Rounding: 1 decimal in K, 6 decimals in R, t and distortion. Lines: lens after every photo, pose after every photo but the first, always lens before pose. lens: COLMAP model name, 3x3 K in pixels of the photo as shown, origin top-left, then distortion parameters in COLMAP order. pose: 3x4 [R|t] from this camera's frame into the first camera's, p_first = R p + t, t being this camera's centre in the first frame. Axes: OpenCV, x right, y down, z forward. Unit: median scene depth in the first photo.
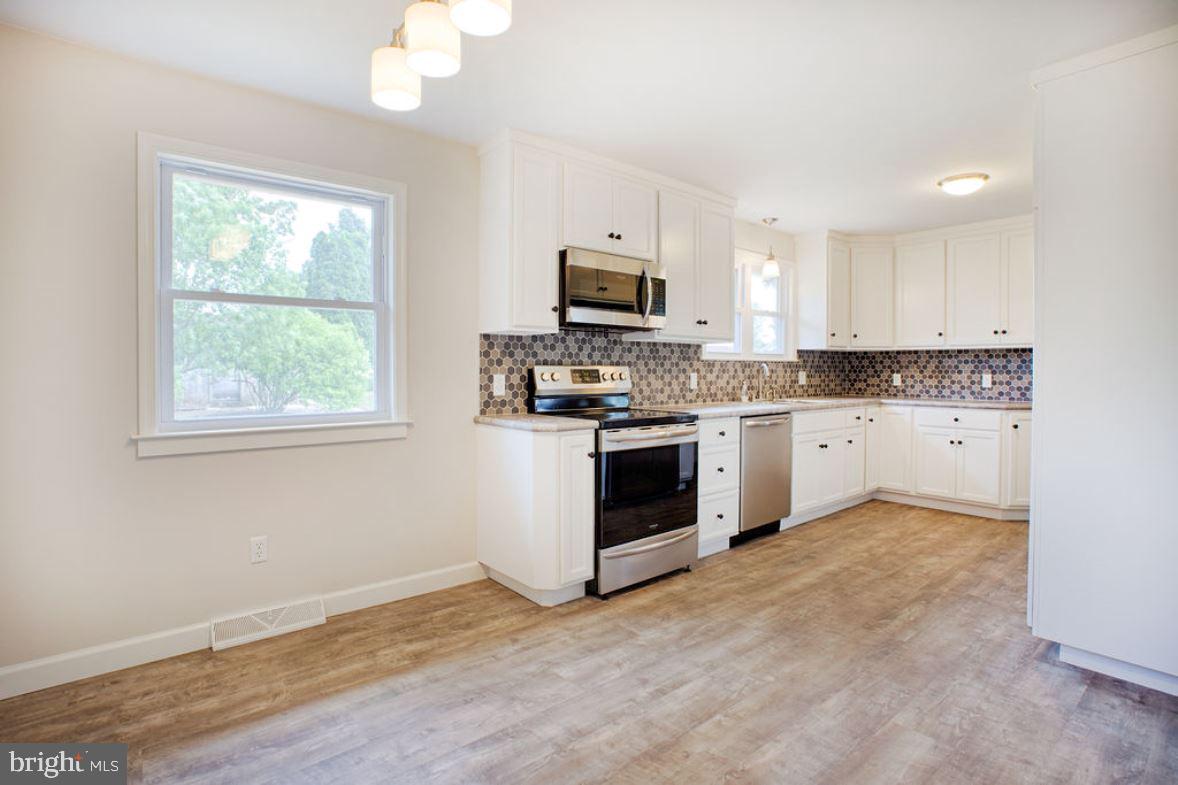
lens RADIAL K [[580.4, 0, 633.8], [0, 580.4, 376.6], [0, 0, 1]] dist [-0.053188, 0.015971]
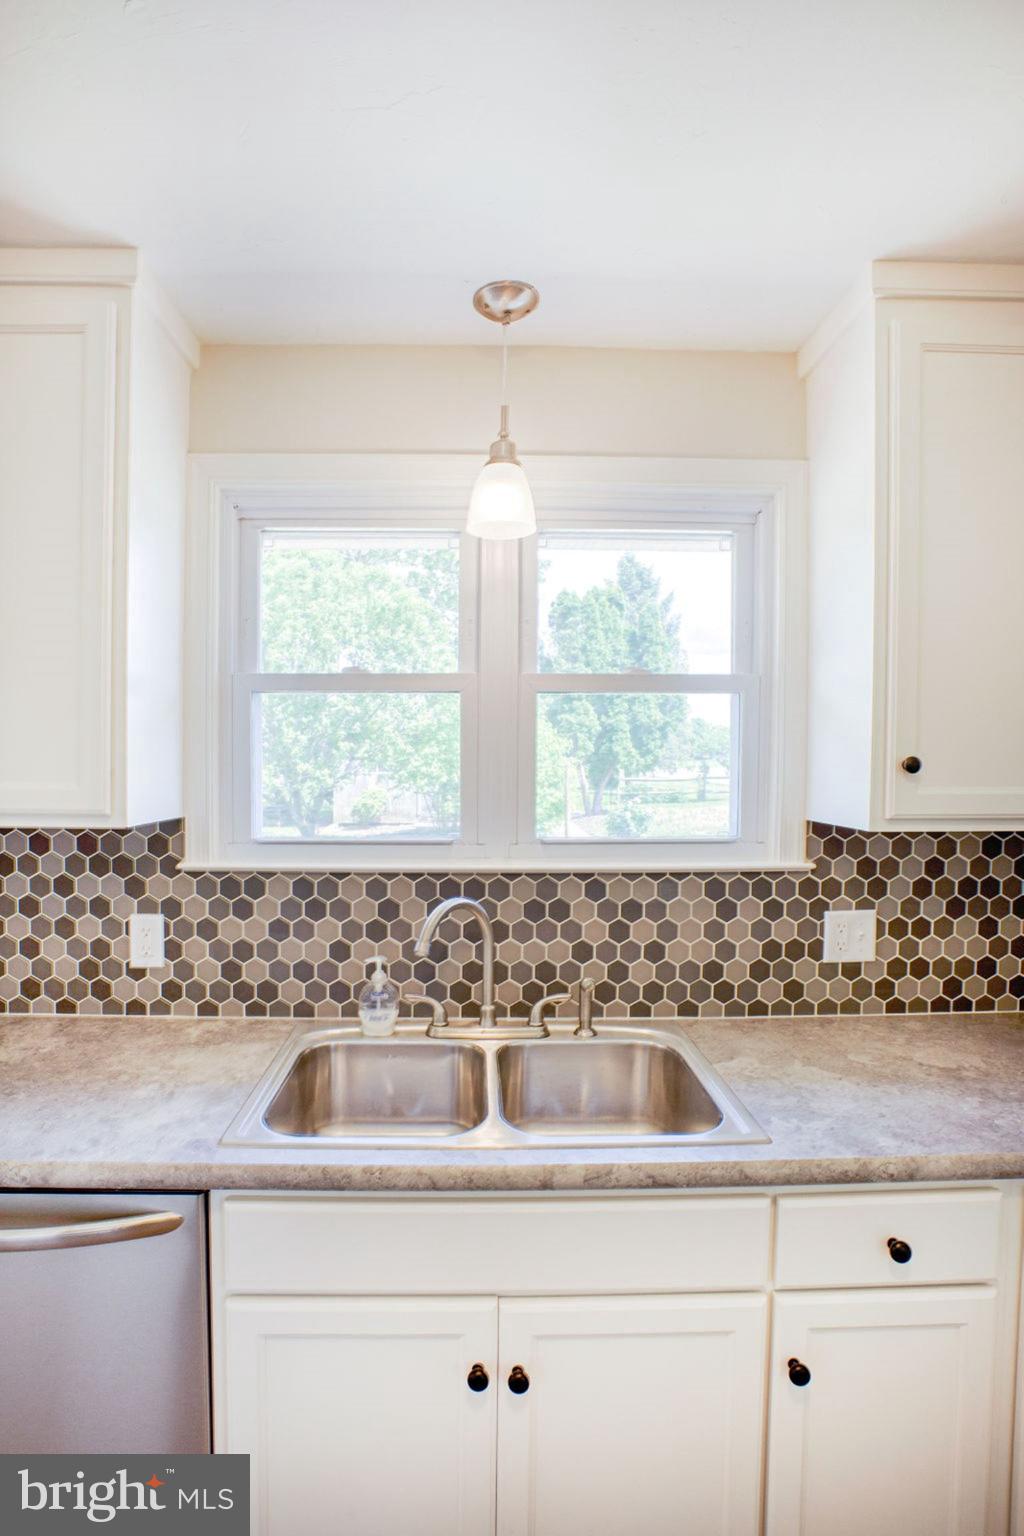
lens RADIAL K [[756.8, 0, 510.4], [0, 756.8, 771.2], [0, 0, 1]] dist [-0.053188, 0.015971]
pose [[0.750252, 0.021738, -0.660794, 0.420040], [-0.015857, 0.999763, 0.014886, -0.074847], [0.660962, -0.000690, 0.750419, 0.715760]]
